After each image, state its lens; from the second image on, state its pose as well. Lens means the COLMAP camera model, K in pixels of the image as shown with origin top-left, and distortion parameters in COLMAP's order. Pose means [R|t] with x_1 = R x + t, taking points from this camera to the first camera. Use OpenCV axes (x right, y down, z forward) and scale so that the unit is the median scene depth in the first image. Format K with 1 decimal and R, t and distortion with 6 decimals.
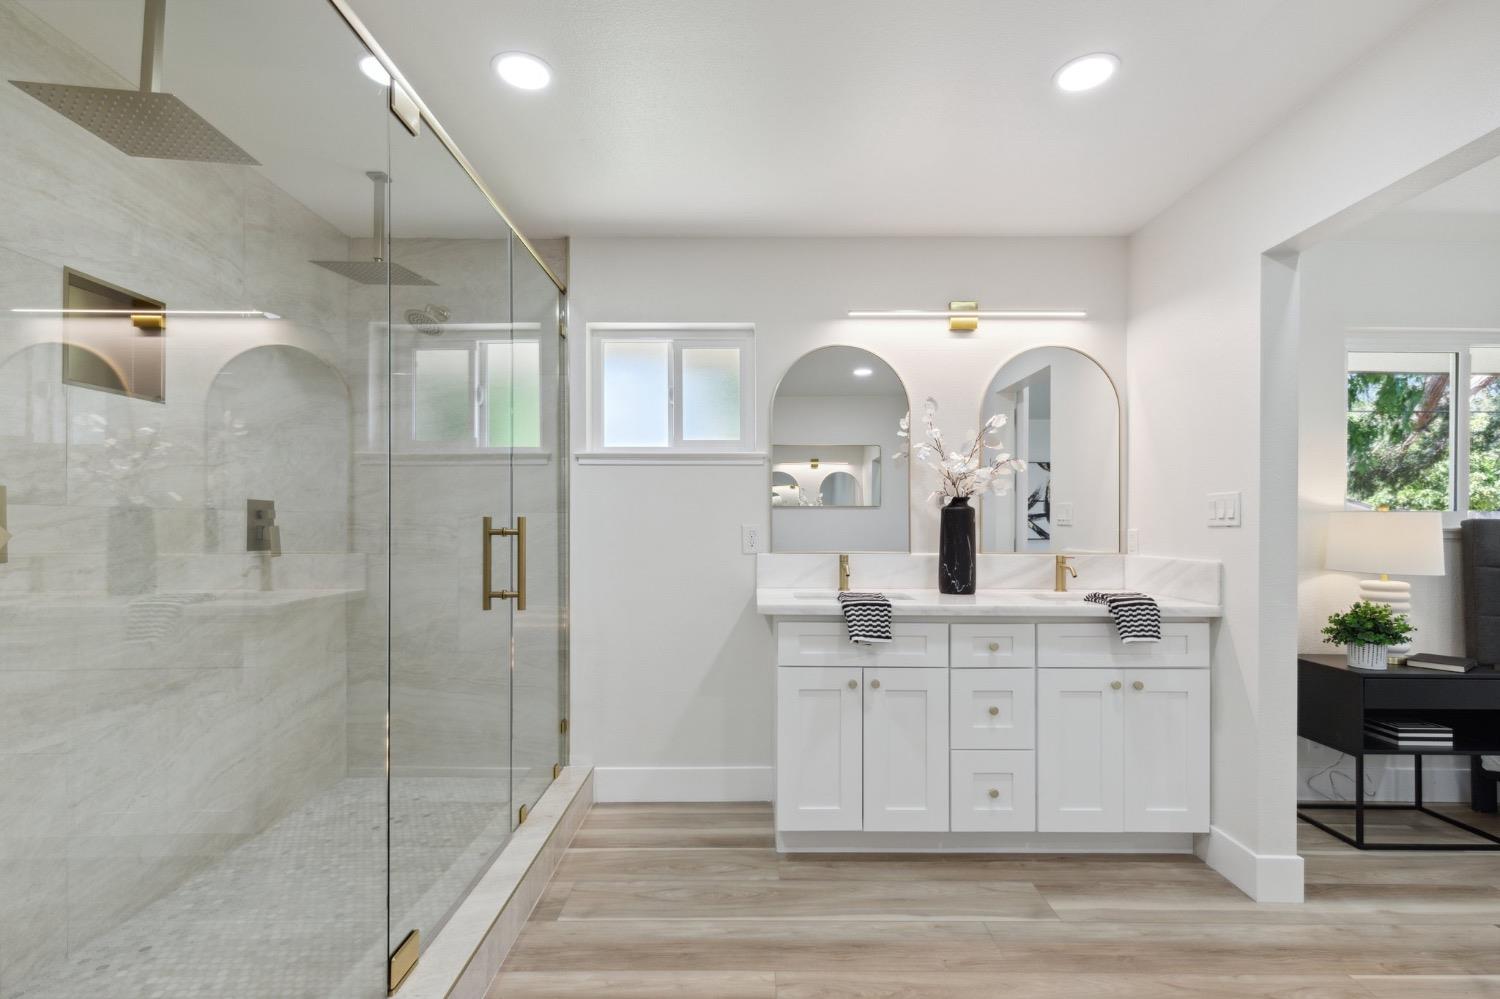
lens RADIAL K [[666.4, 0, 751.9], [0, 666.4, 519.4], [0, 0, 1]] dist [0.002891, -0.000296]
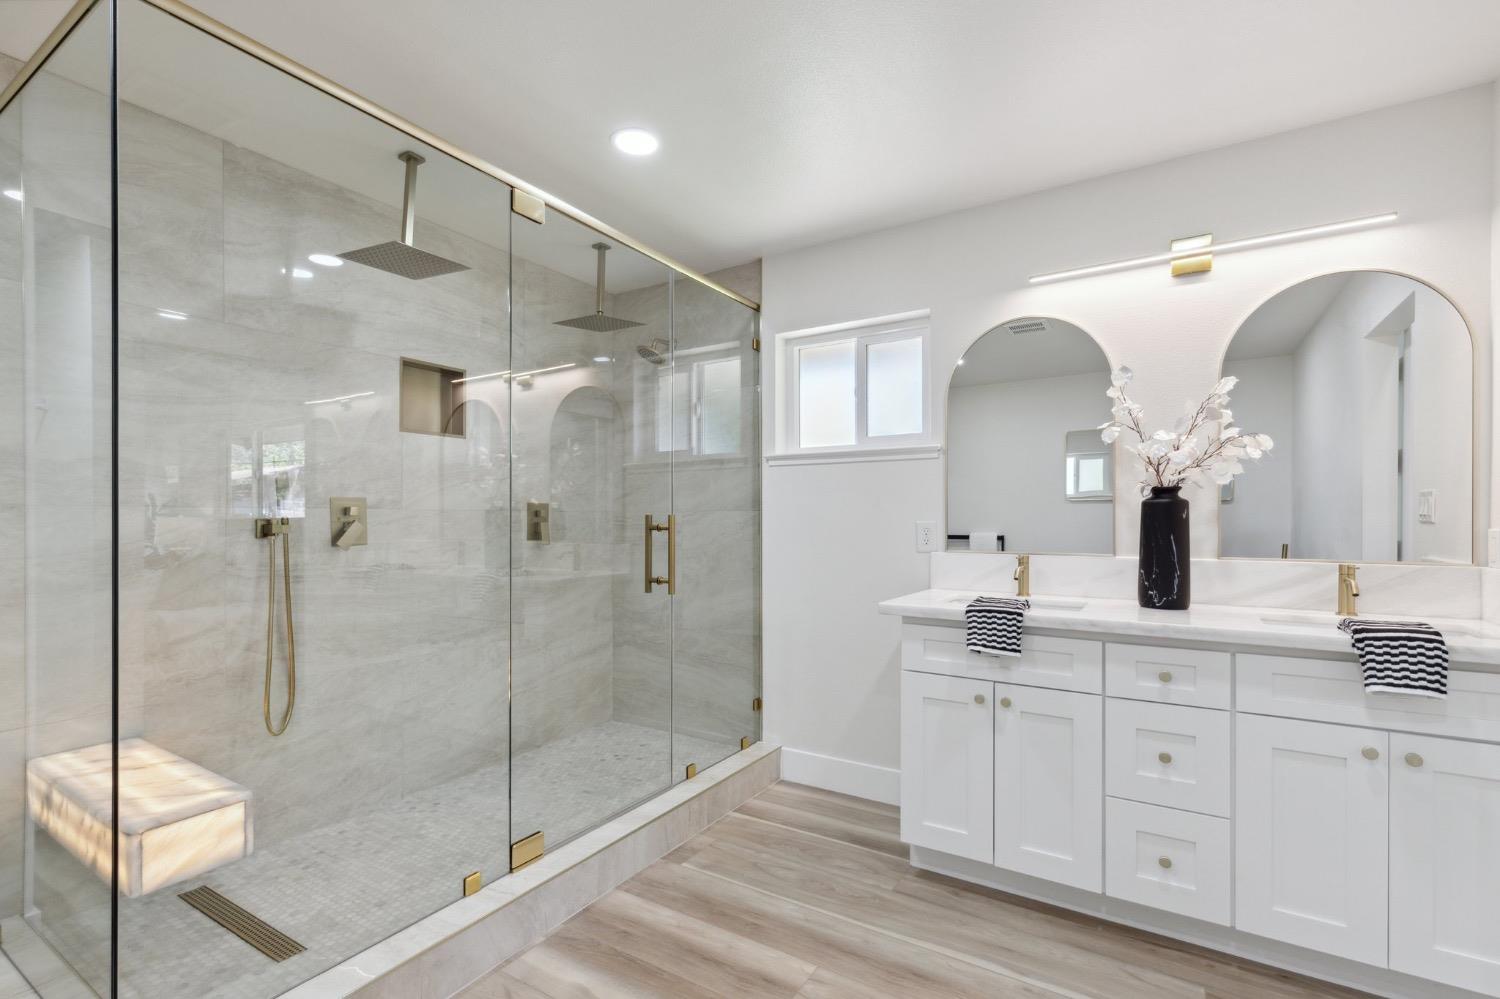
lens RADIAL K [[669.8, 0, 753.1], [0, 669.8, 517.2], [0, 0, 1]] dist [-0.000303, -0.000447]
pose [[0.850367, -0.003072, -0.526180, 0.361147], [0.004174, 0.999991, 0.000906, 0.000150], [0.526173, -0.002967, 0.850372, 0.070470]]
